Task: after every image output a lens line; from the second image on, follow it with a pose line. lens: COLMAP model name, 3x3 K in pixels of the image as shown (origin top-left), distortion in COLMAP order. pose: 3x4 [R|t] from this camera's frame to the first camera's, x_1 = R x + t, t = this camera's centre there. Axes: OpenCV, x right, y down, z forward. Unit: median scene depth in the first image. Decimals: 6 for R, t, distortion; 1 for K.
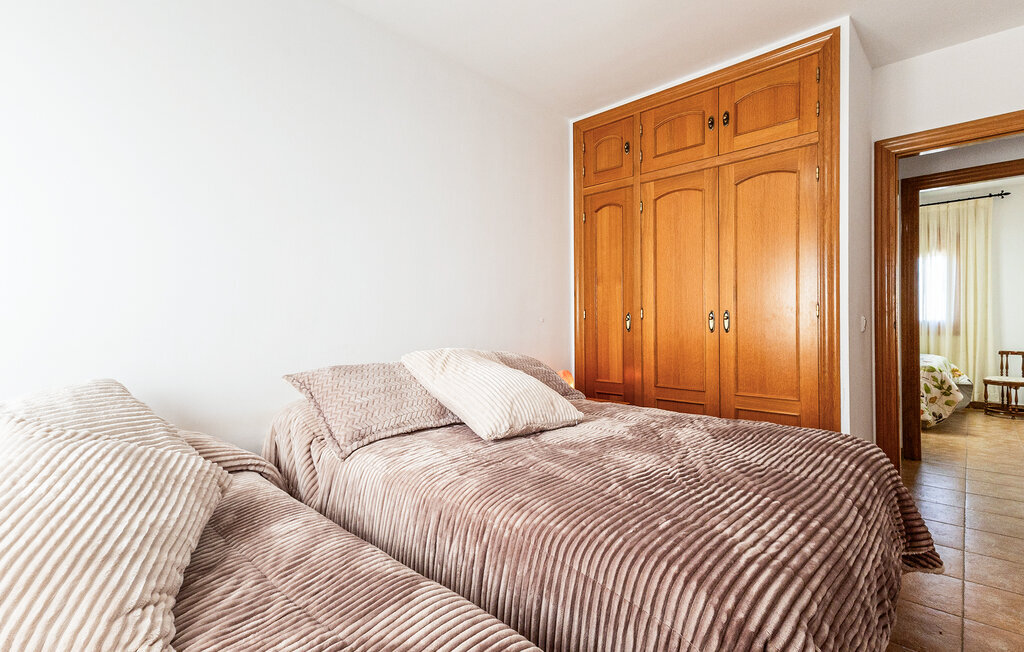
lens RADIAL K [[473.2, 0, 513.4], [0, 473.2, 323.9], [0, 0, 1]] dist [0.016541, -0.000078]
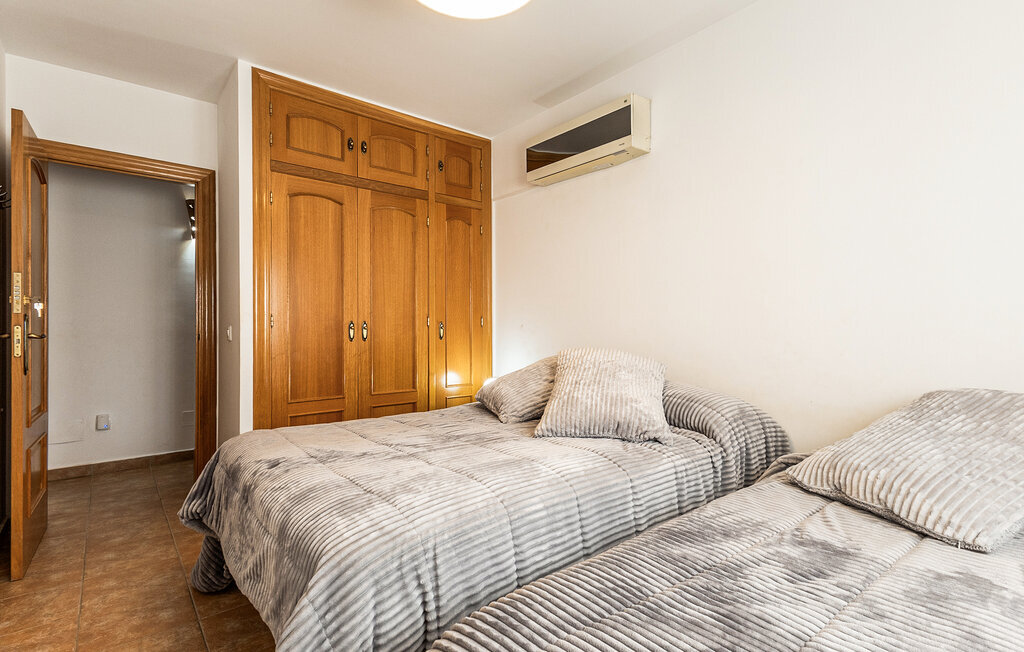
lens RADIAL K [[473.2, 0, 513.4], [0, 473.2, 323.9], [0, 0, 1]] dist [0.016541, -0.000078]
pose [[0.140132, 0.012590, 0.990053, -0.607924], [0.006156, 0.999889, -0.013586, -0.002625], [-0.990114, 0.007999, 0.140039, 0.511400]]
